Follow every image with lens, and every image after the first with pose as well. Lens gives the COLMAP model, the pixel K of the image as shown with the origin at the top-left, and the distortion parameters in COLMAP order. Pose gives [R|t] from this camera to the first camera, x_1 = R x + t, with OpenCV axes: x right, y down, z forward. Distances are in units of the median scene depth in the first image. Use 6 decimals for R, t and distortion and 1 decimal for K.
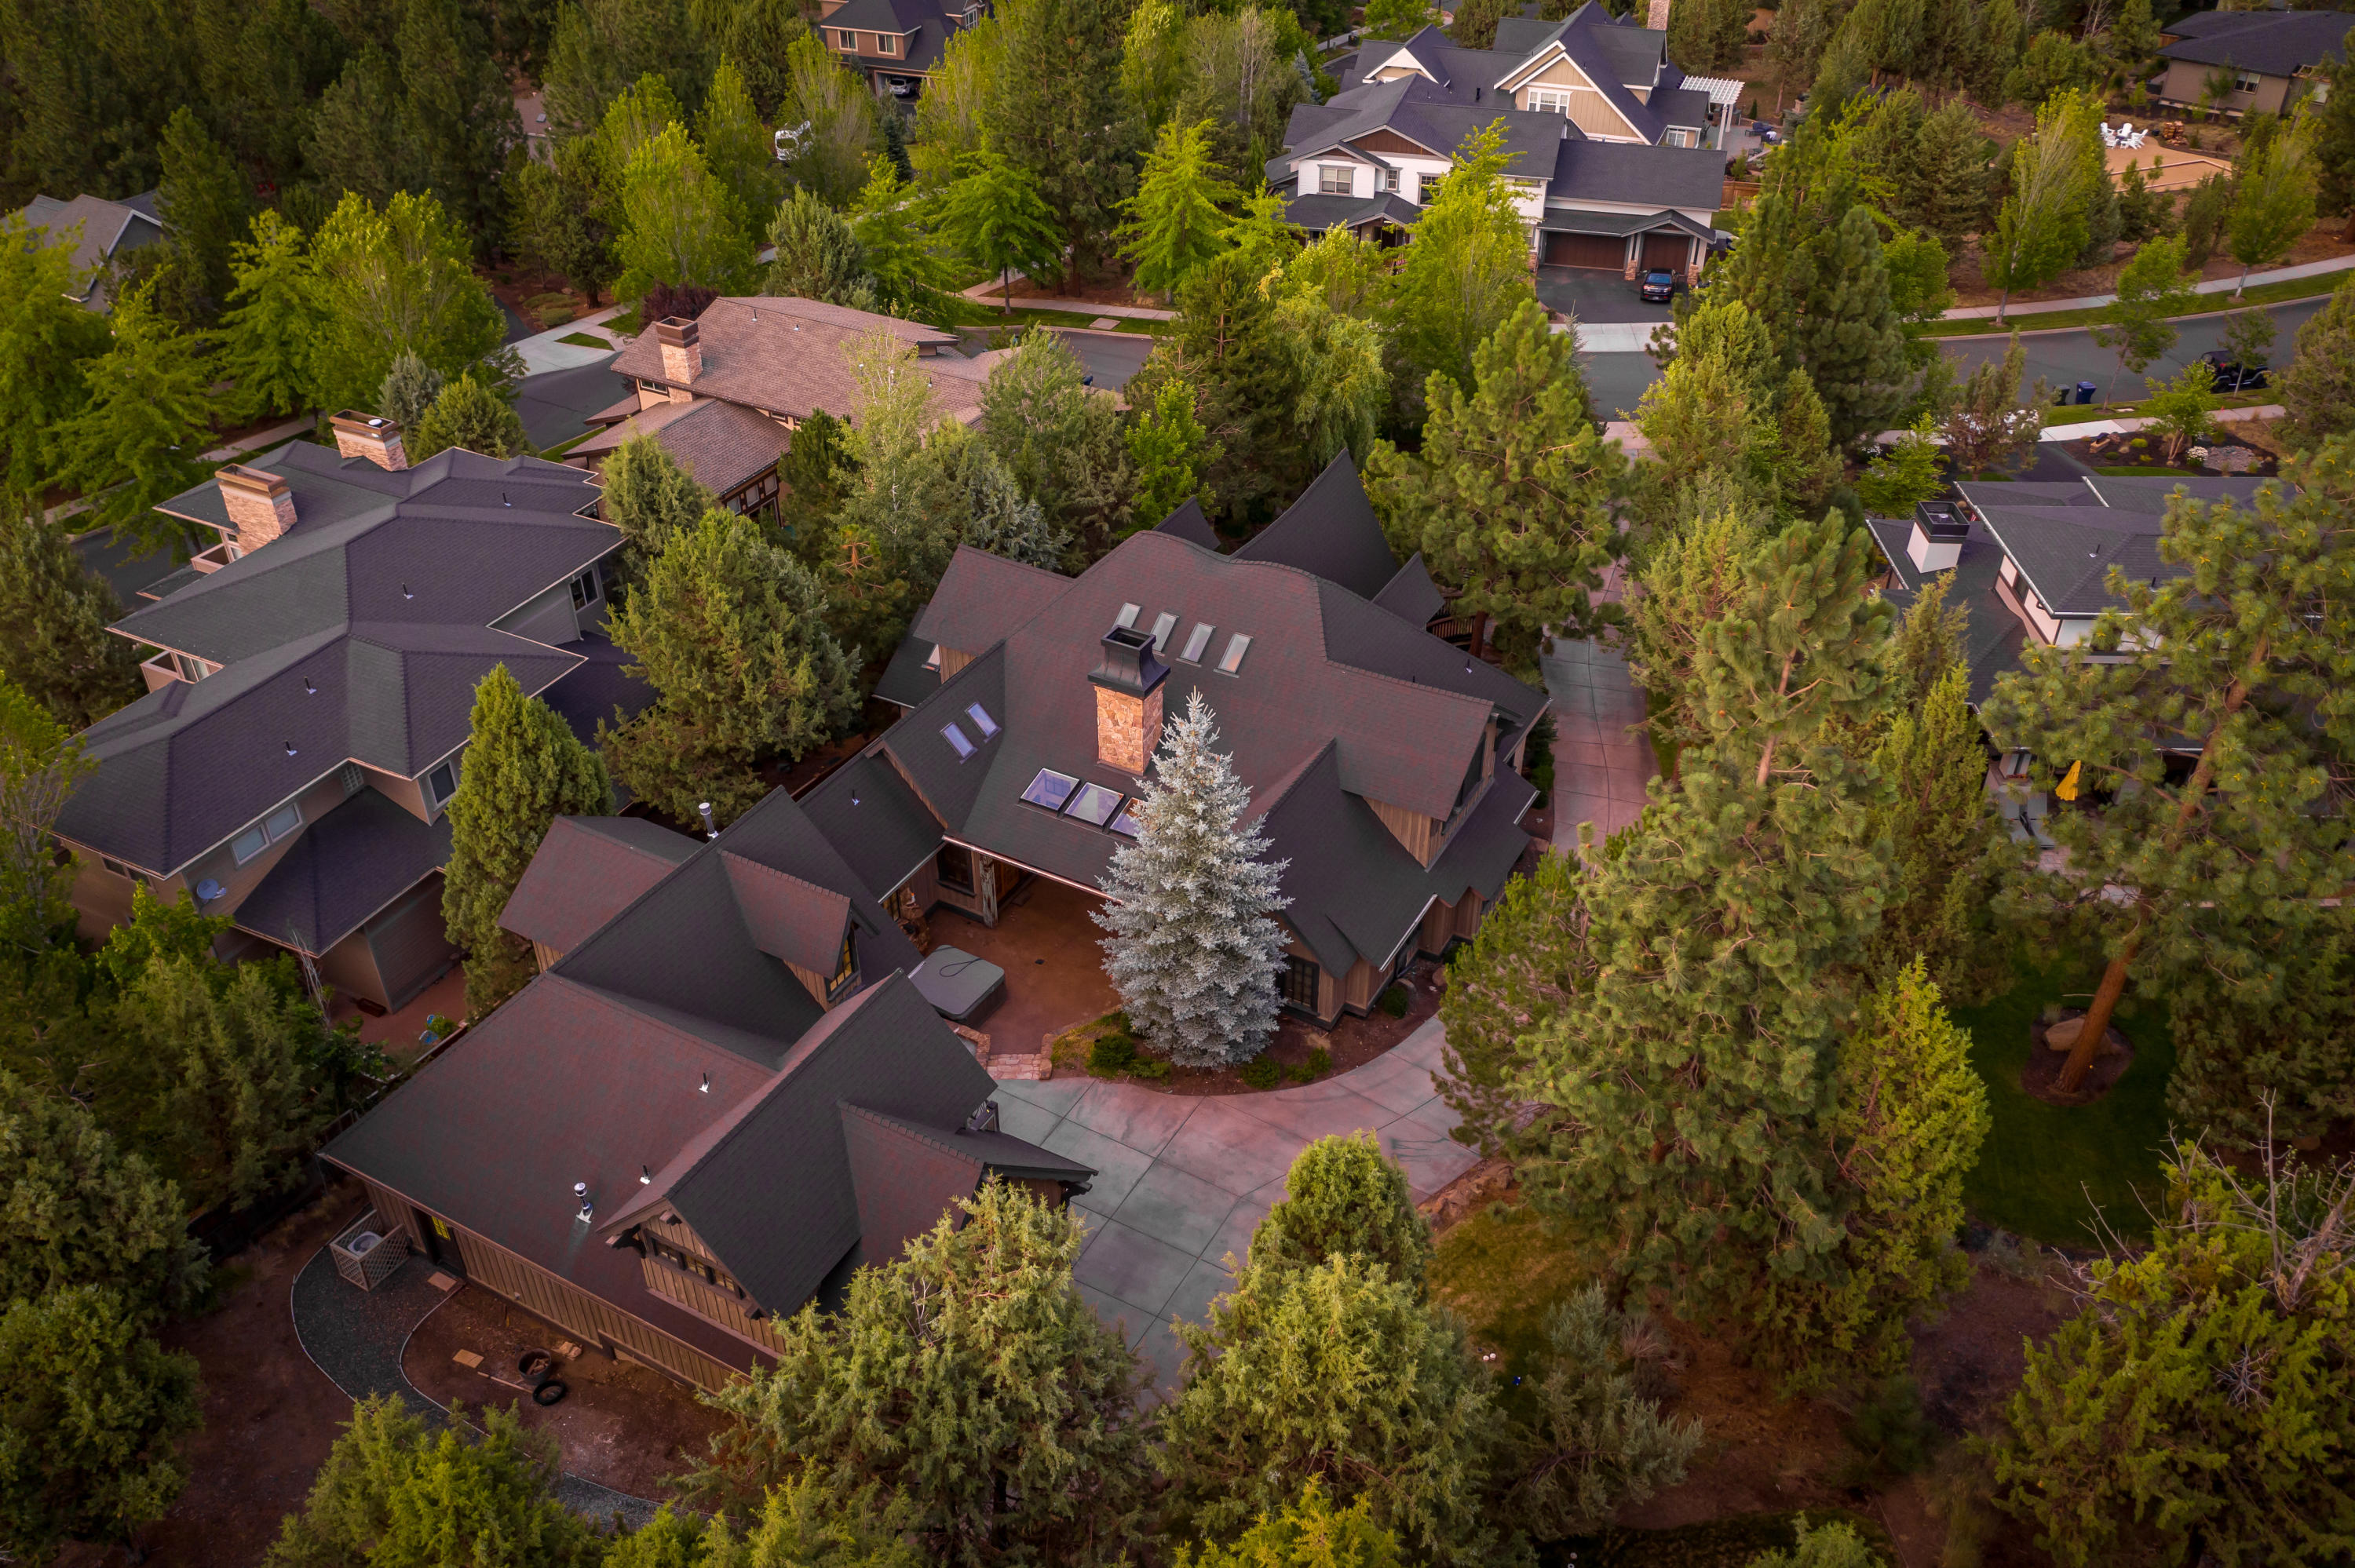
lens RADIAL K [[1852.7, 0, 1182.4], [0, 1852.7, 783.6], [0, 0, 1]] dist [-0.019910, 0.040502]
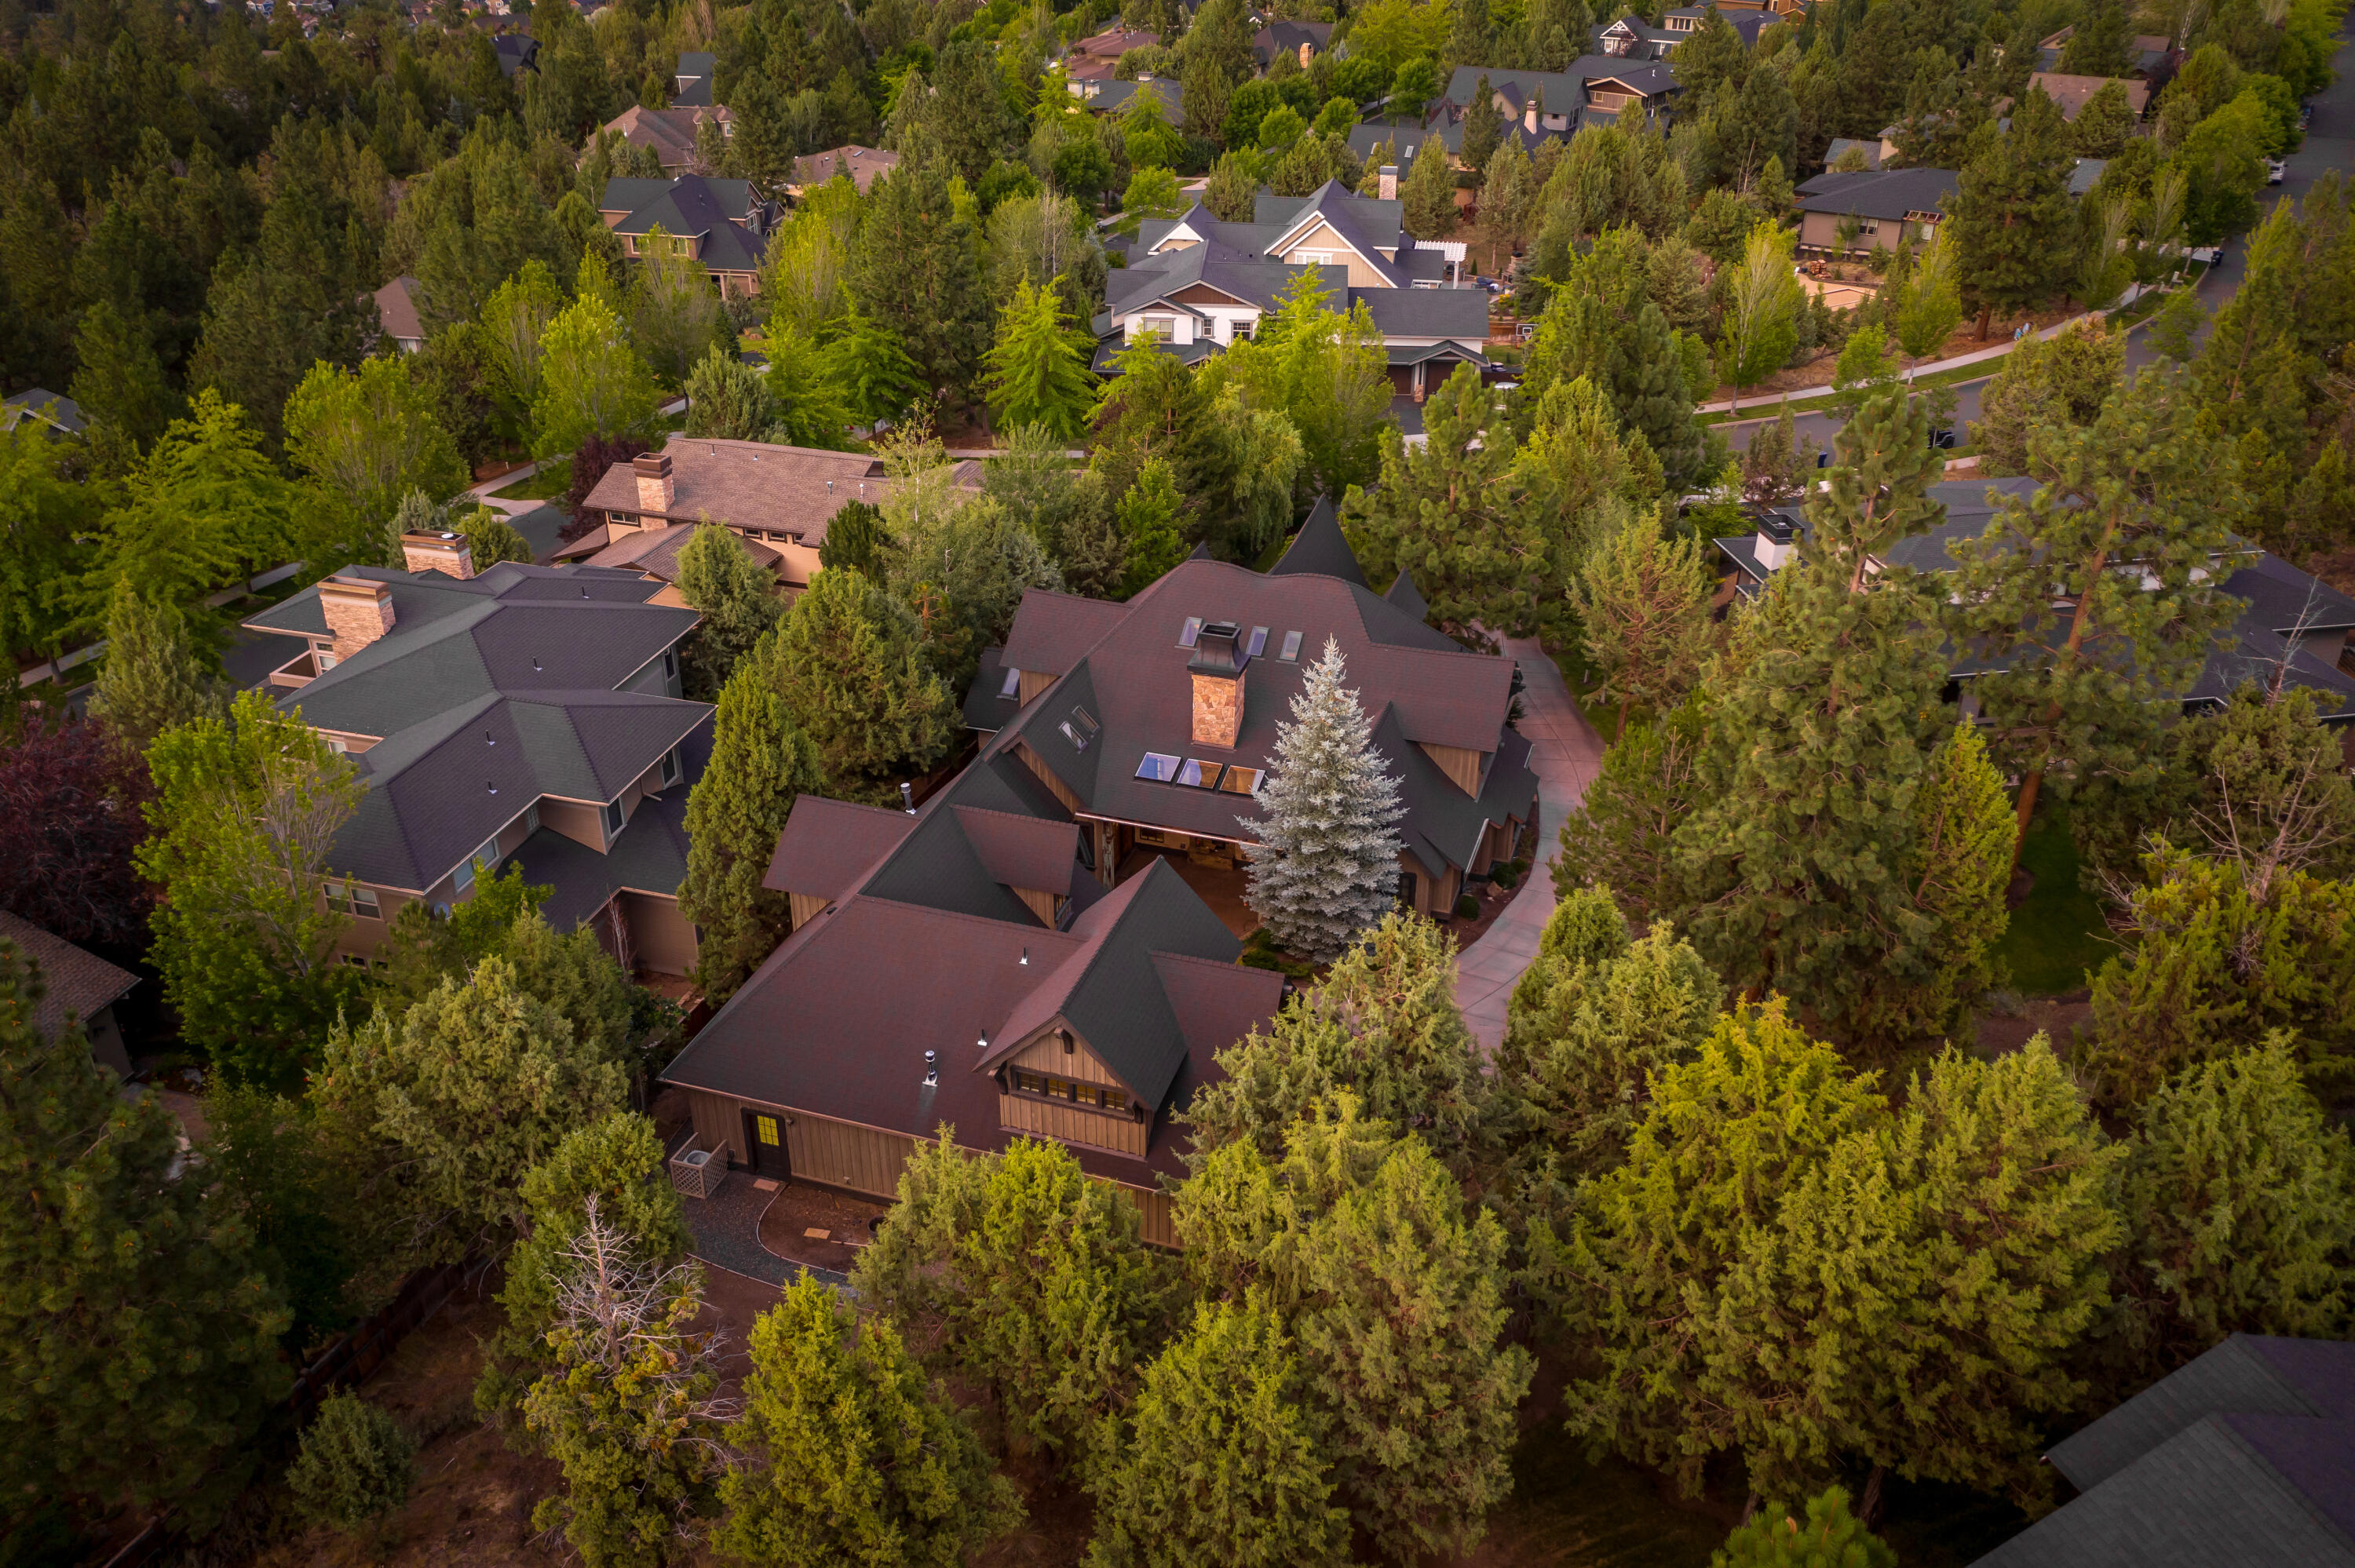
lens RADIAL K [[1852.7, 0, 1182.4], [0, 1852.7, 783.6], [0, 0, 1]] dist [-0.019910, 0.040502]
pose [[0.981060, -0.088903, 0.172099, -0.207151], [0.107302, 0.989111, -0.100726, 0.106718], [-0.161270, 0.117285, 0.979916, -0.129779]]
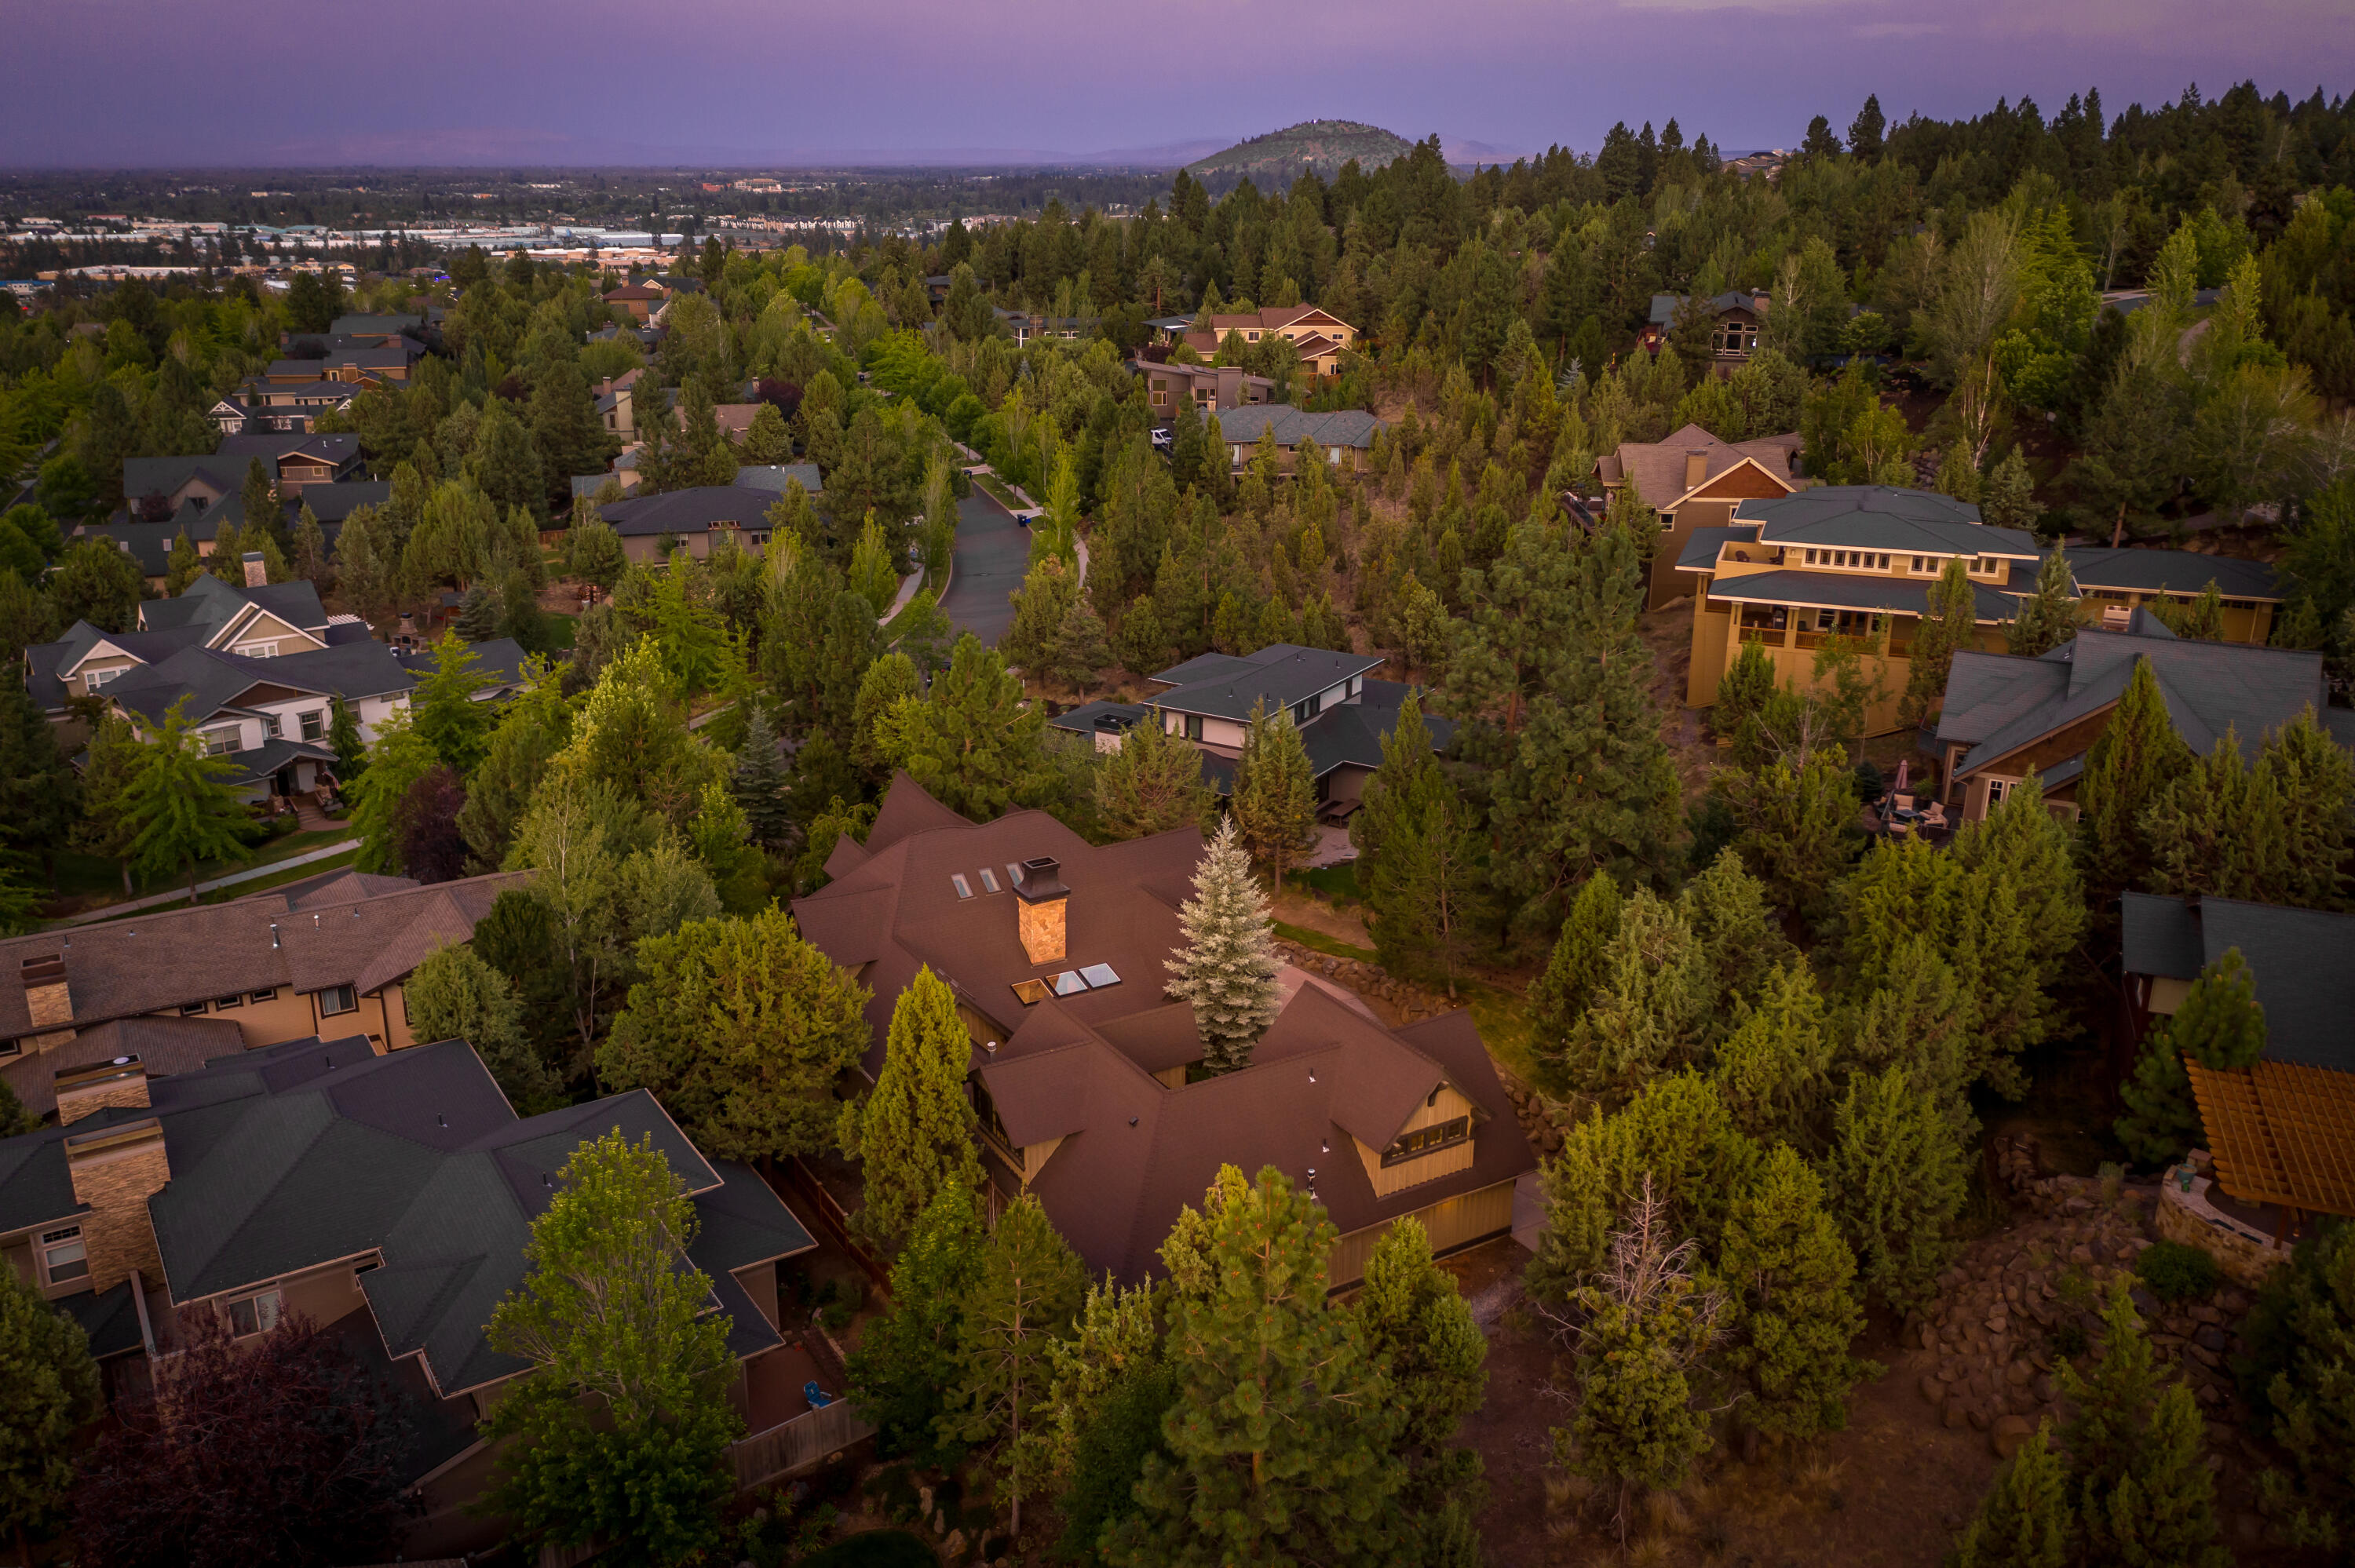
lens RADIAL K [[1852.7, 0, 1182.4], [0, 1852.7, 783.6], [0, 0, 1]] dist [-0.019910, 0.040502]
pose [[0.495402, -0.269928, 0.825661, -0.874697], [0.493541, 0.869642, -0.011821, -0.046939], [-0.714839, 0.413353, 0.564043, 0.068985]]
